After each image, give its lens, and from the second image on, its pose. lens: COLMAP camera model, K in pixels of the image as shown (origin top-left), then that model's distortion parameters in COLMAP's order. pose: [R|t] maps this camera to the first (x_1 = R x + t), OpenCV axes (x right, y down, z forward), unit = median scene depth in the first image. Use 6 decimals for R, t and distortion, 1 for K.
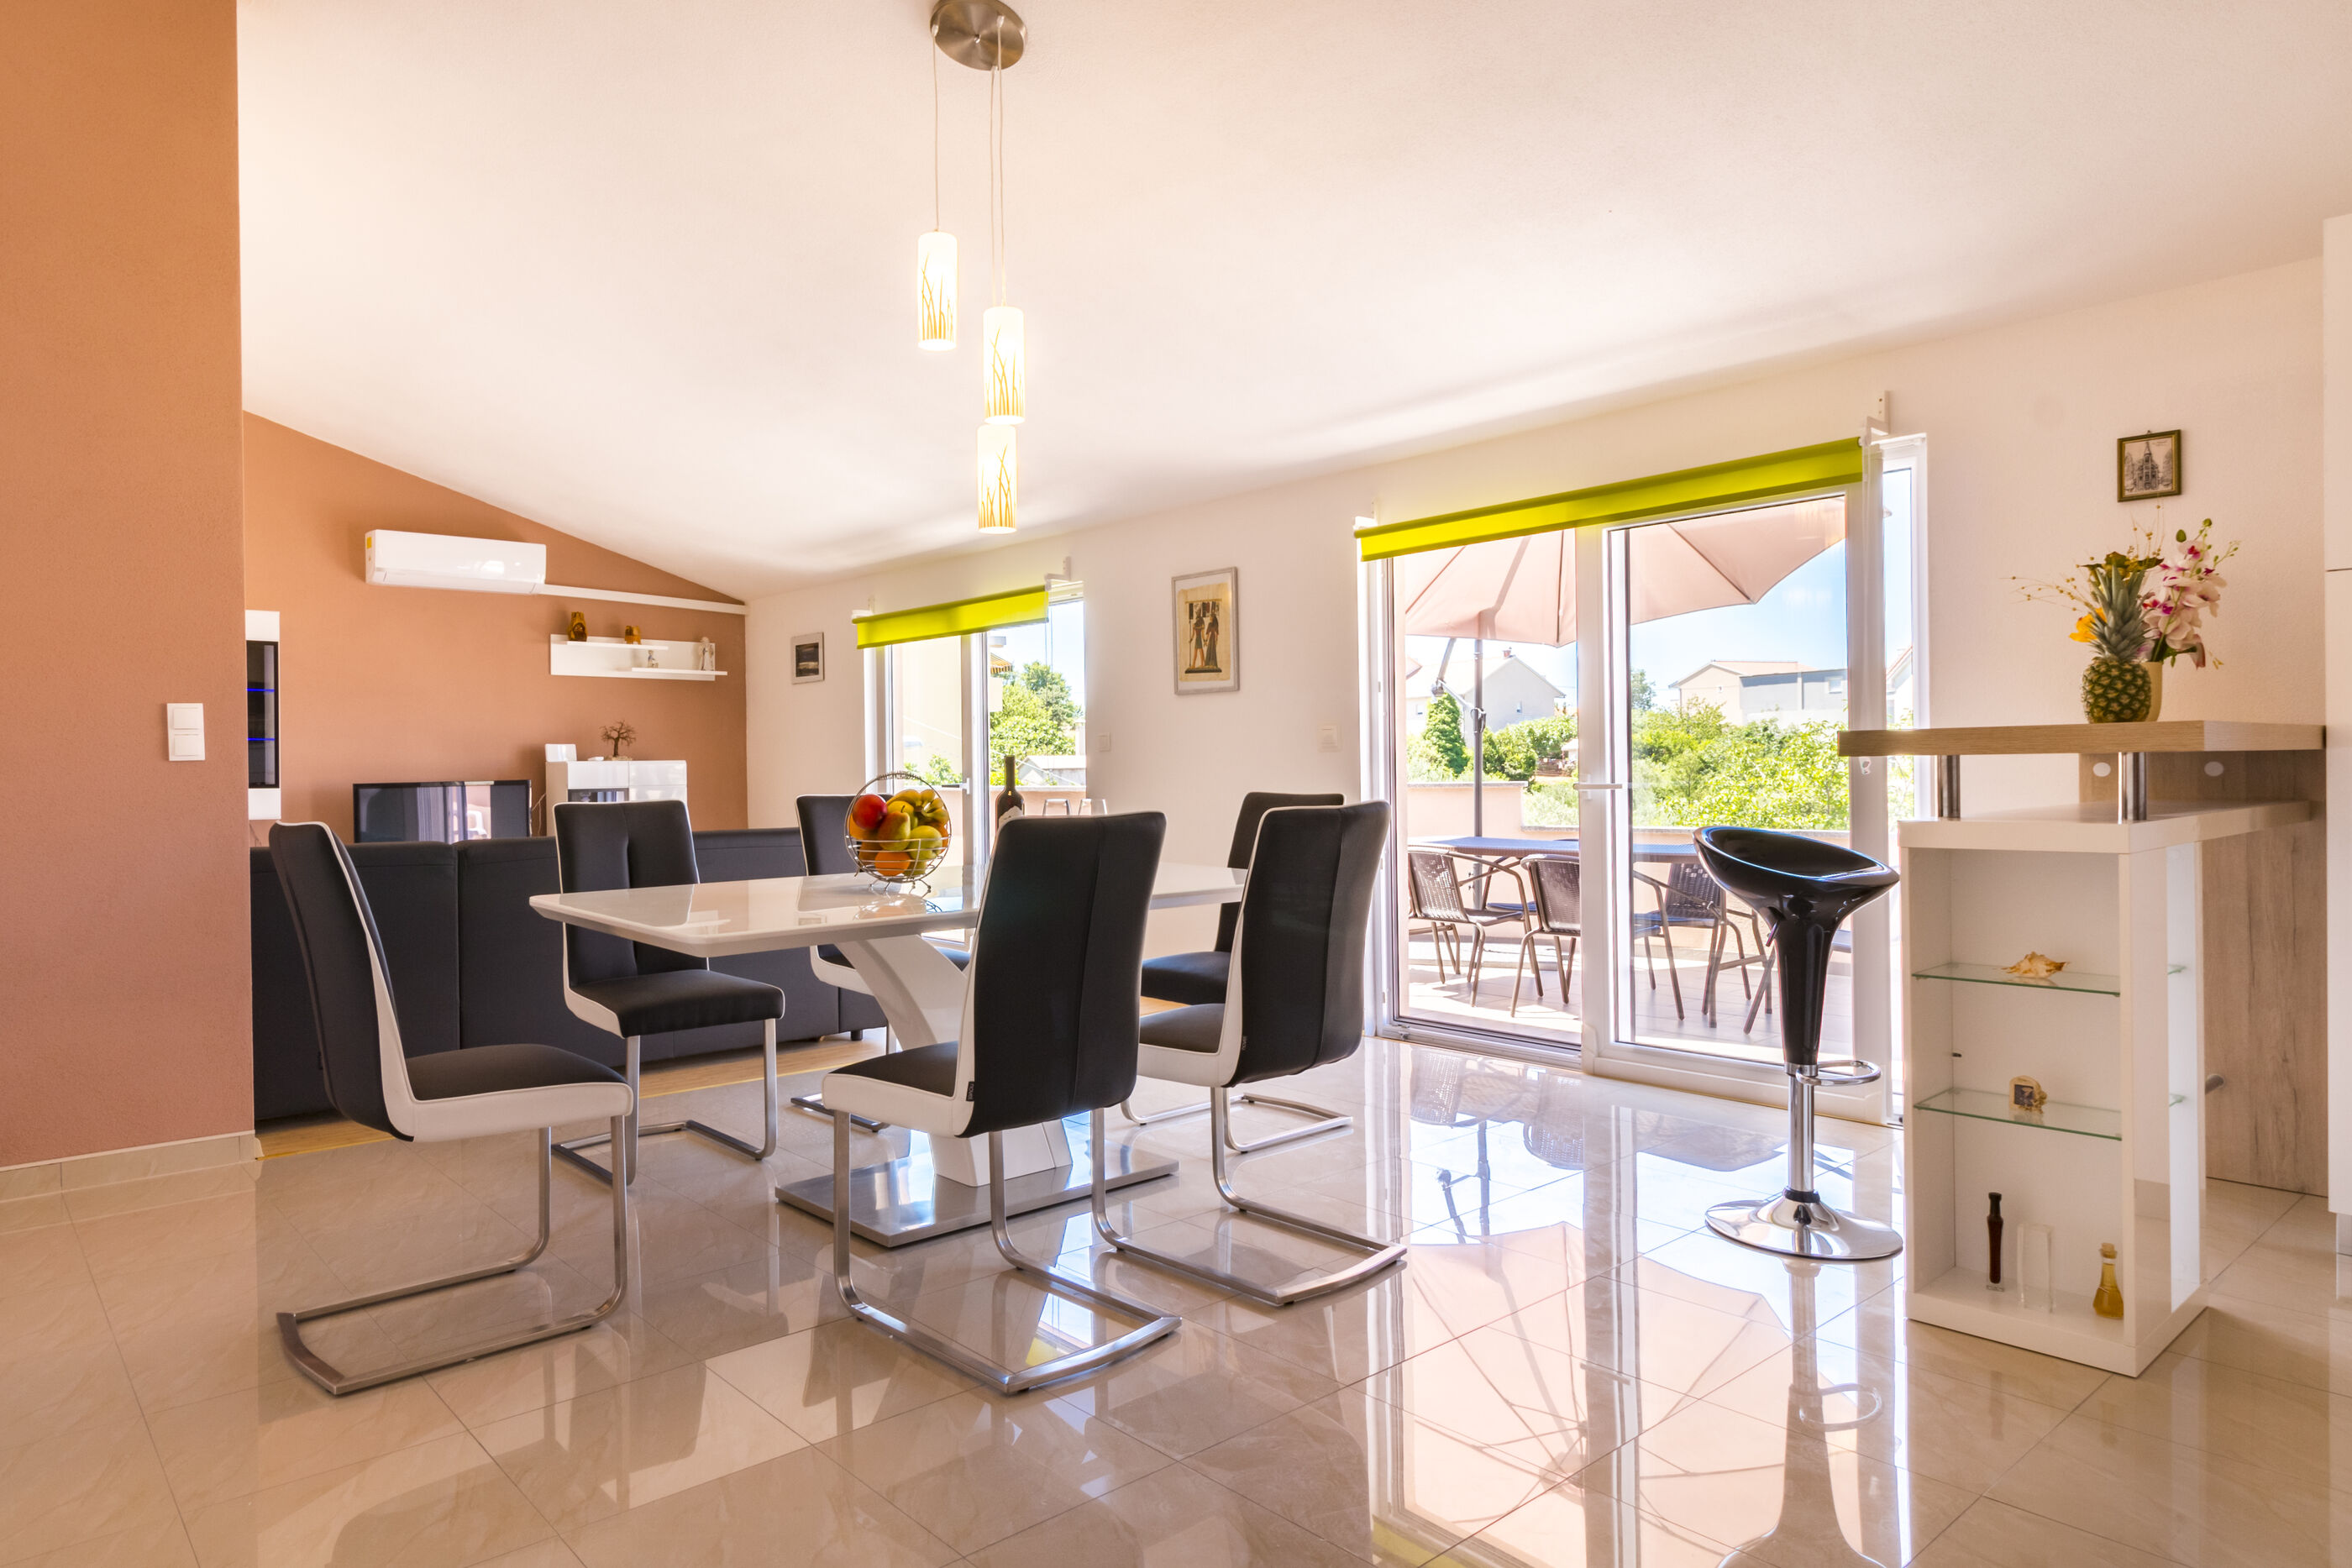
lens RADIAL K [[1401.1, 0, 1017.5], [0, 1401.1, 774.4], [0, 0, 1]] dist [0.002005, 0.000077]
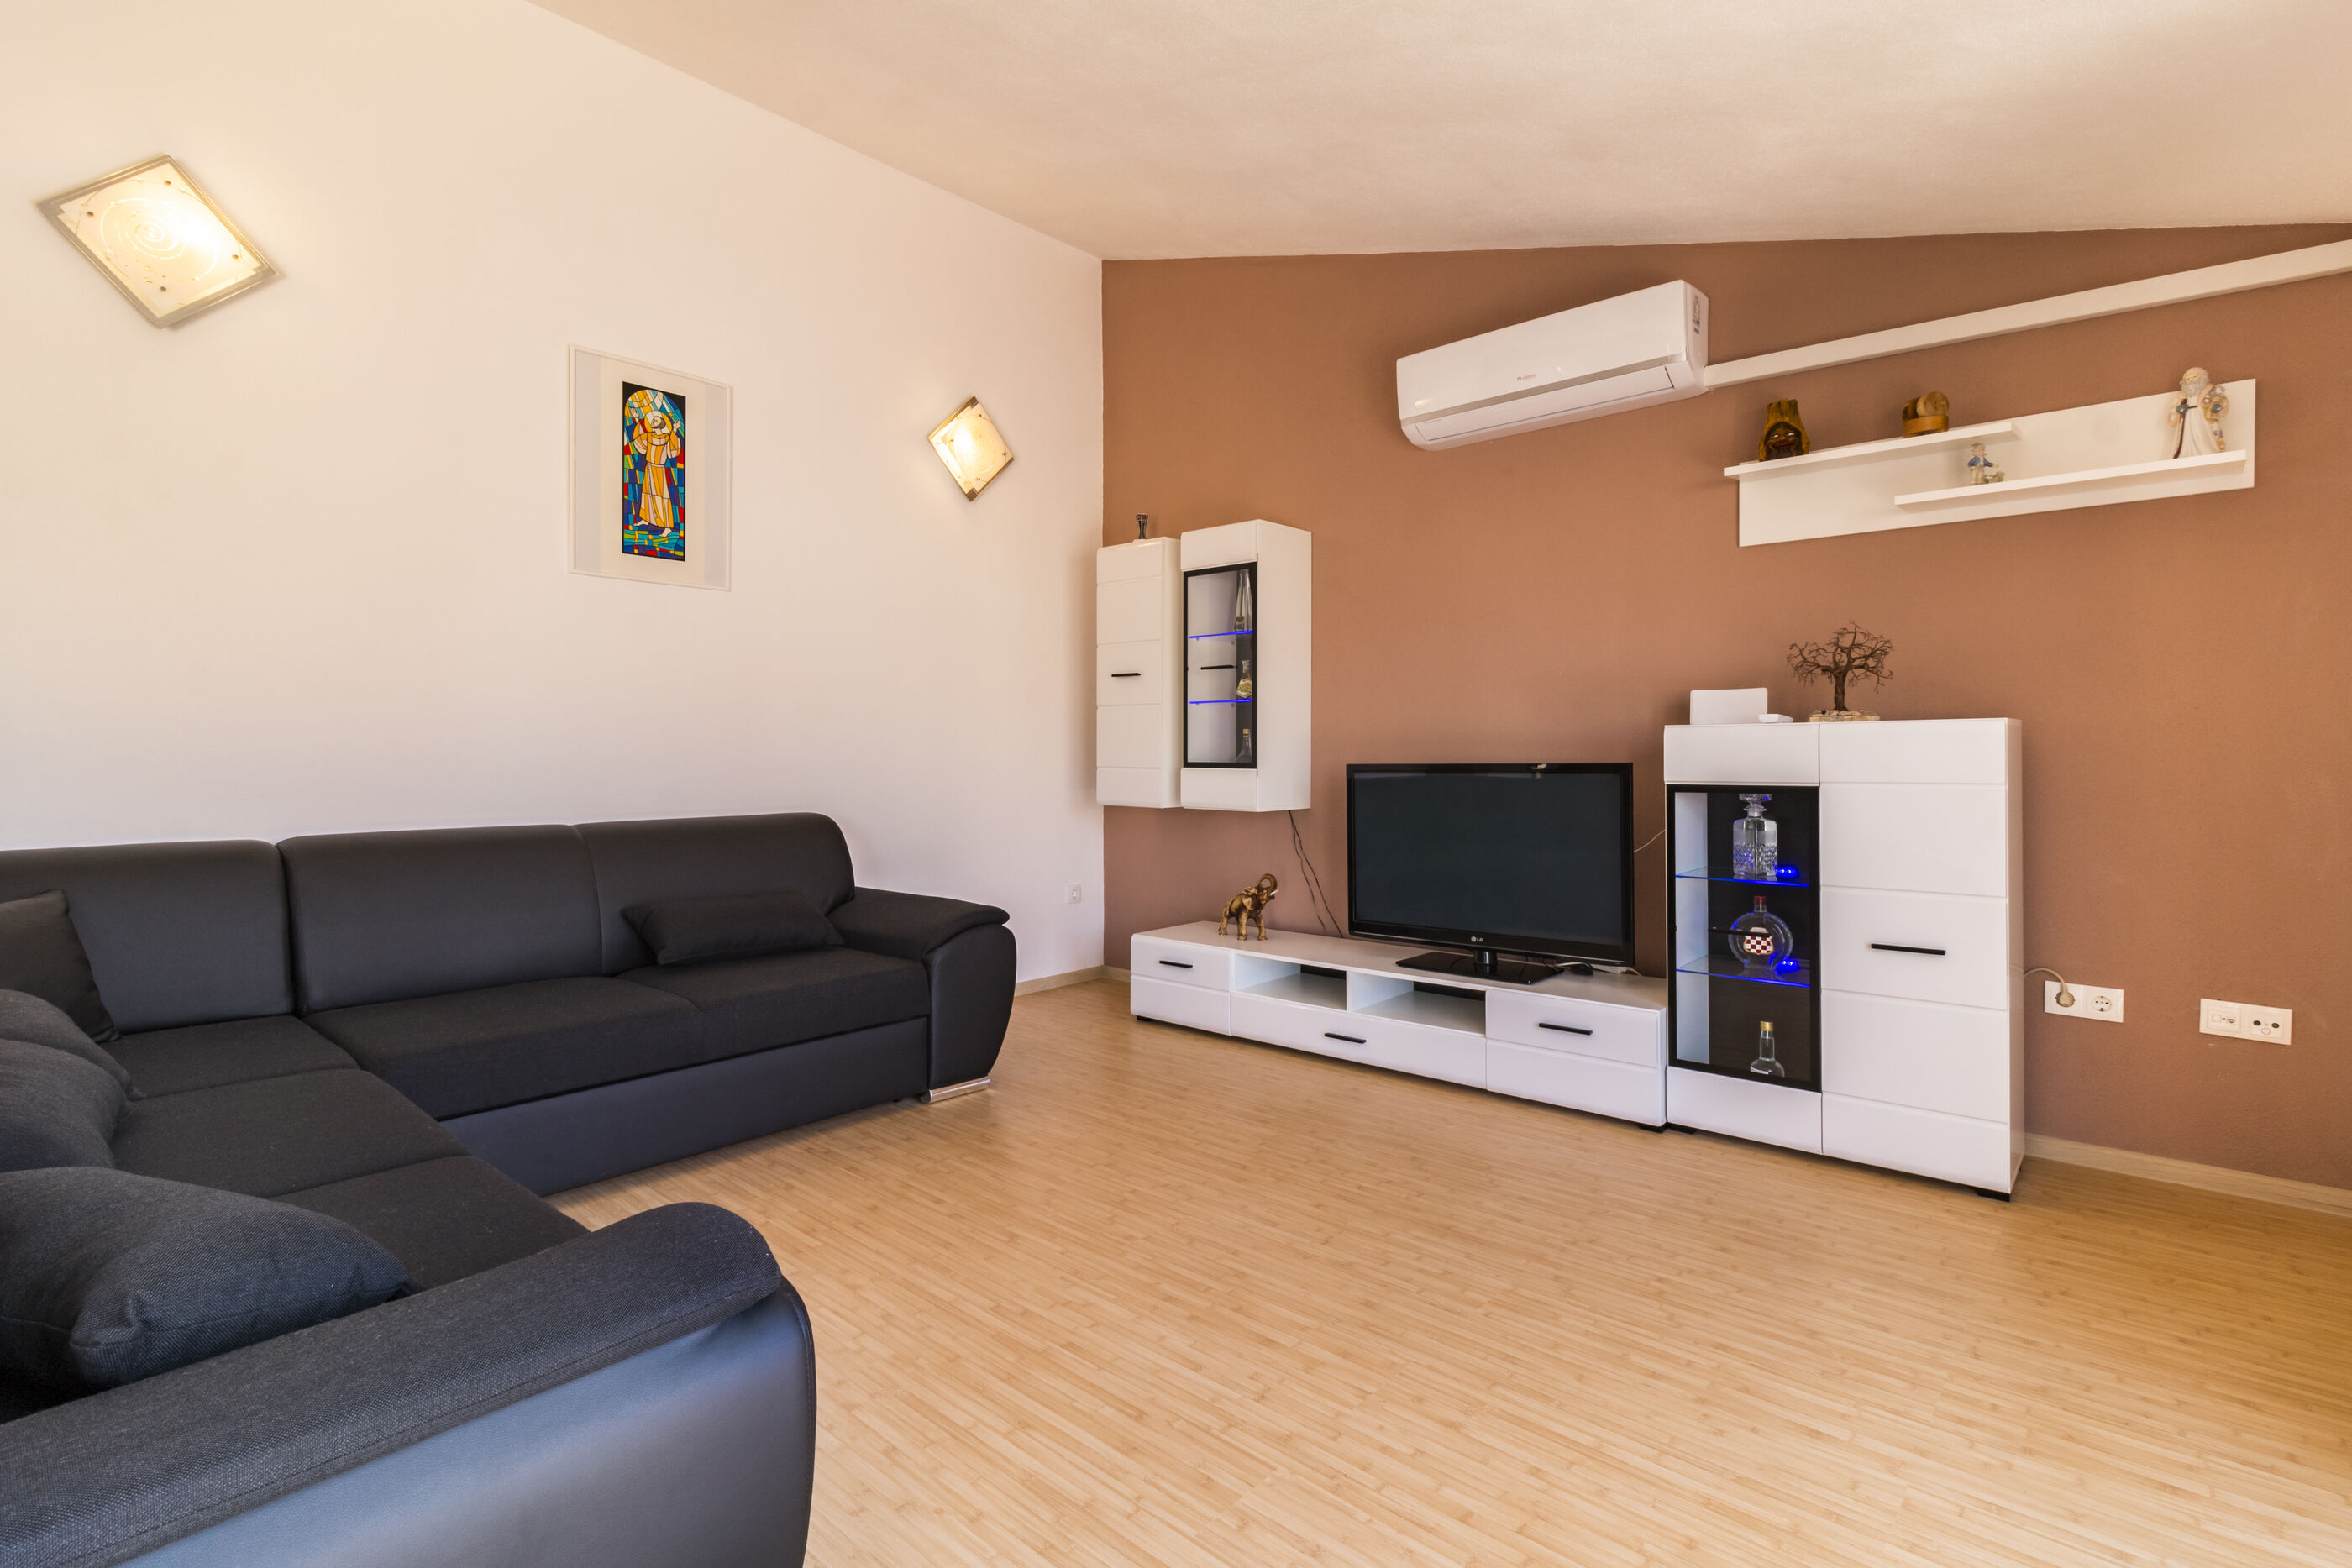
lens RADIAL K [[1102.7, 0, 1173.8], [0, 1102.7, 758.7], [0, 0, 1]] dist [0.006082, 0.000317]
pose [[0.159531, 0.017582, -0.987036, 0.018105], [0.000650, 0.999839, 0.017916, -0.005254], [0.987193, -0.003500, 0.159494, 0.877185]]
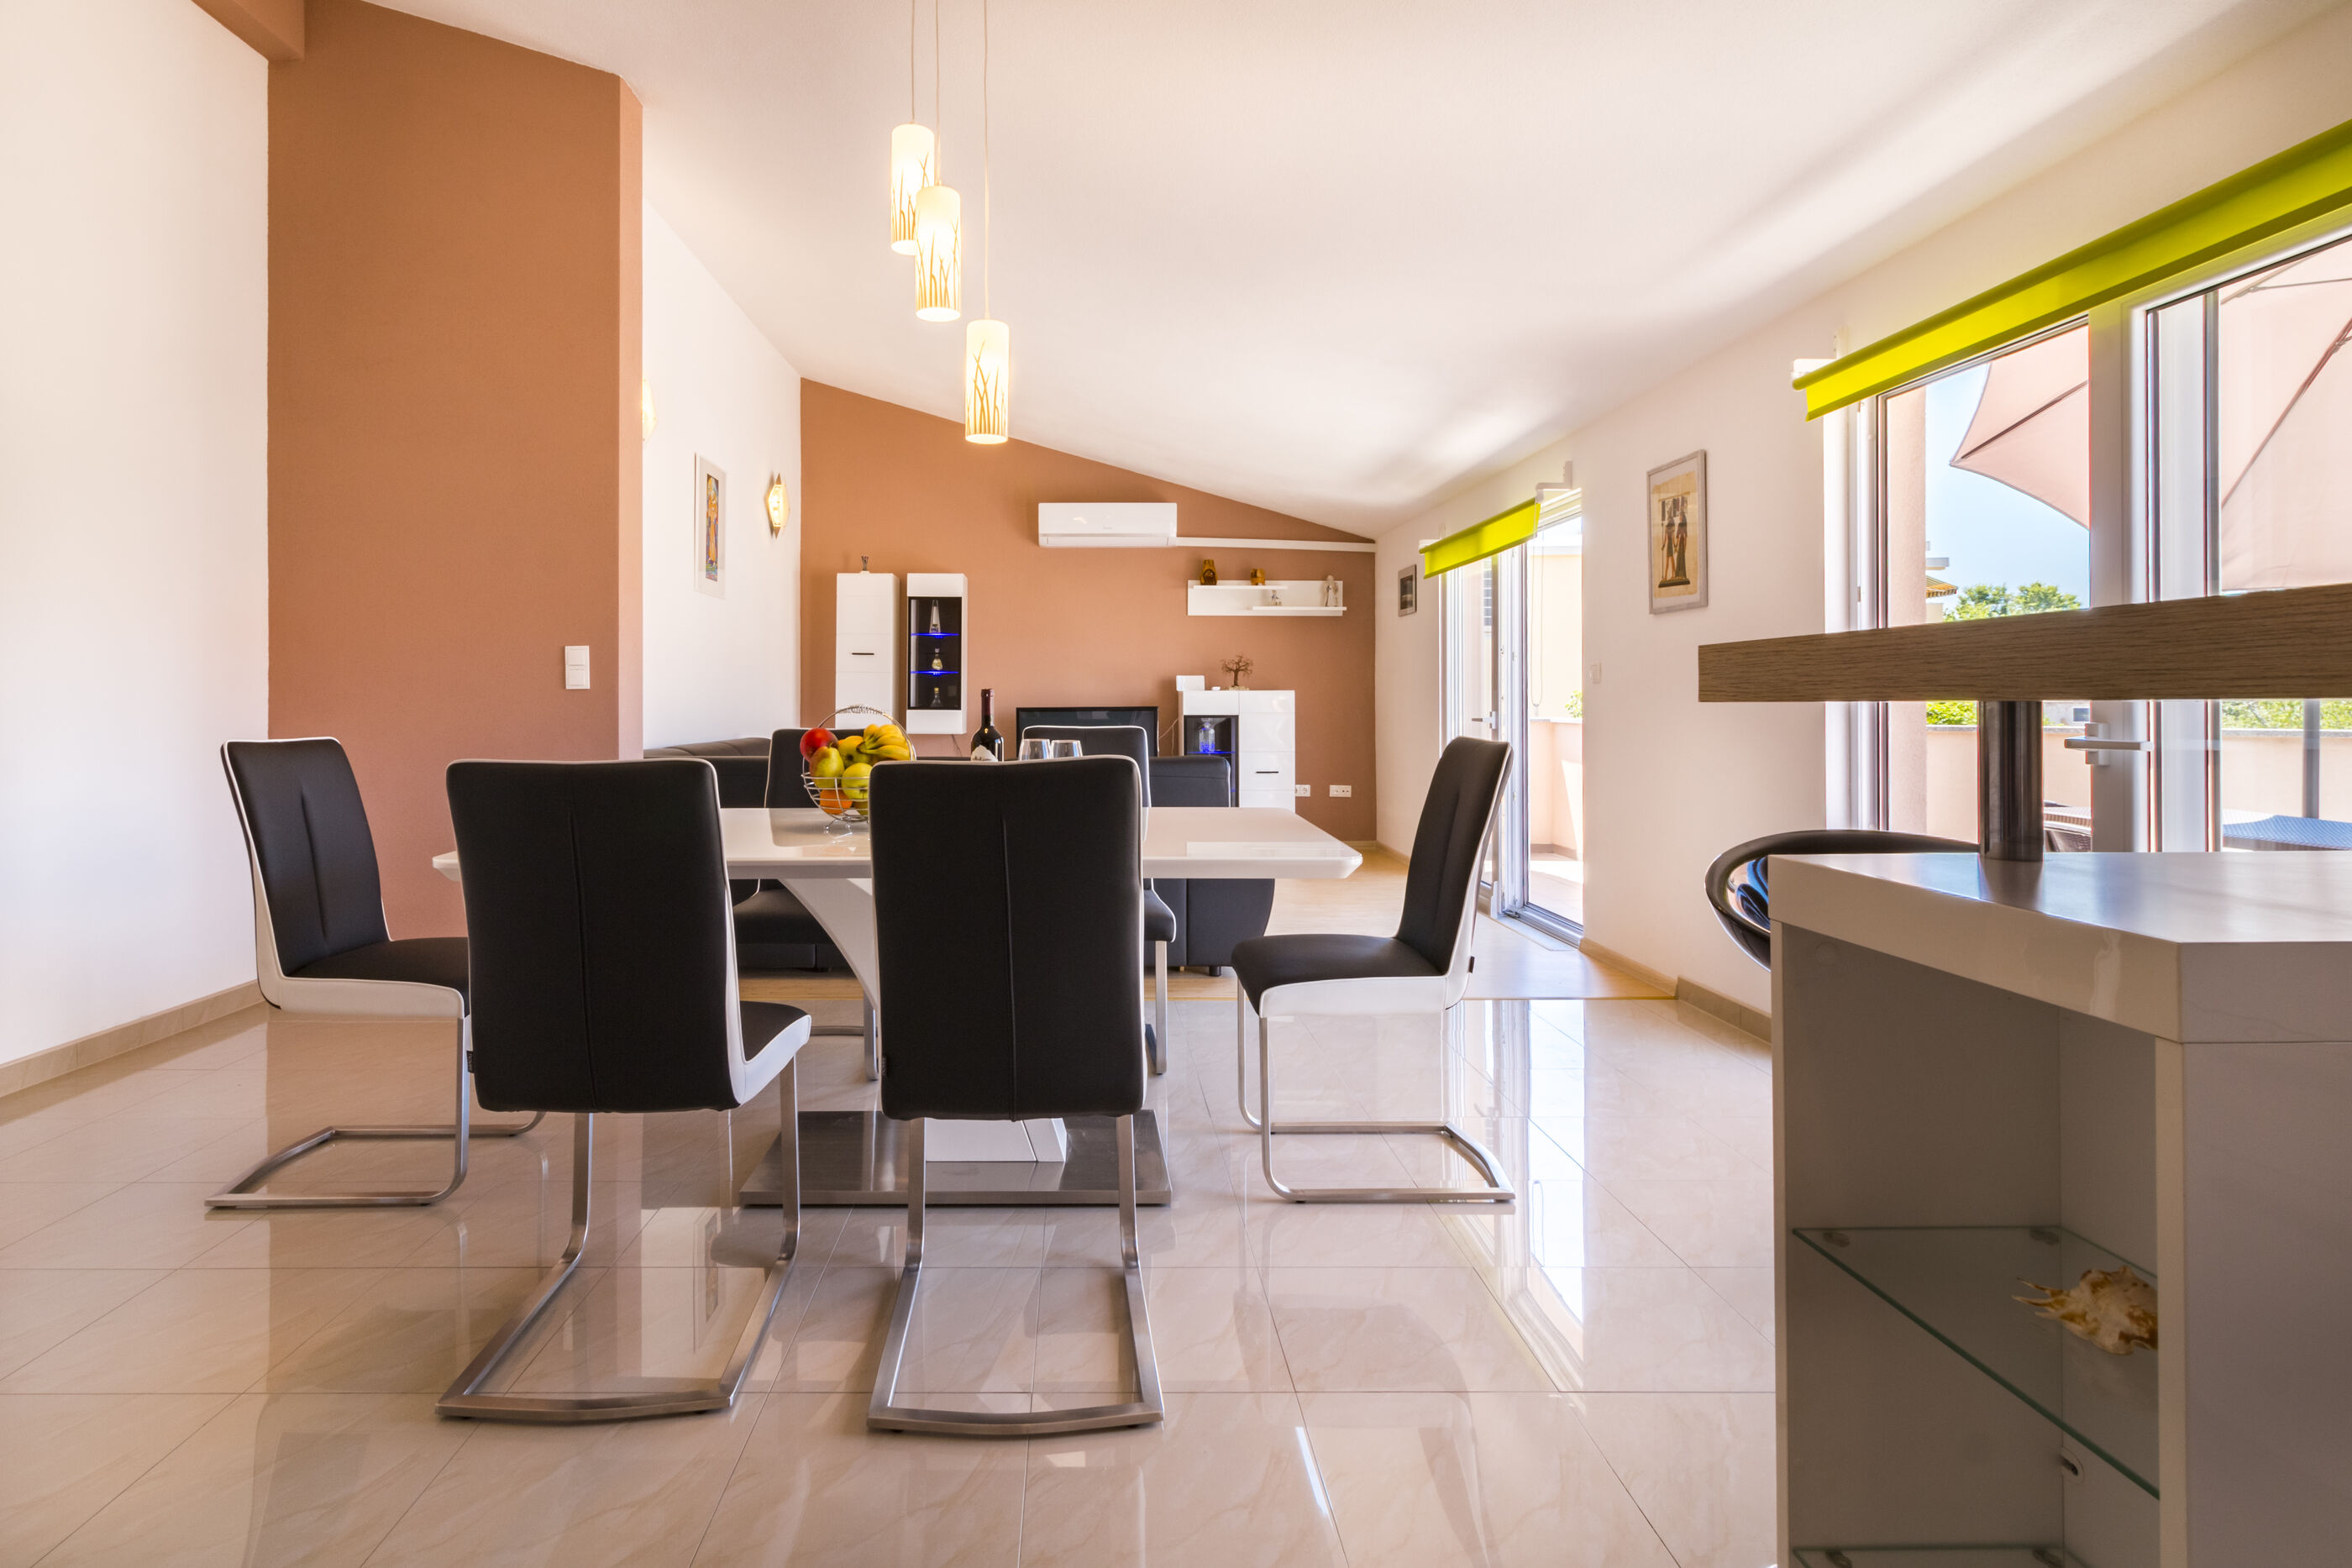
lens RADIAL K [[1190.0, 0, 1078.6], [0, 1190.0, 697.9], [0, 0, 1]] dist [0.001541, 0.000027]
pose [[0.781511, 0.009852, -0.623814, 0.245879], [-0.011348, 0.999934, 0.001576, -0.004418], [0.623788, 0.005847, 0.781571, 0.210250]]
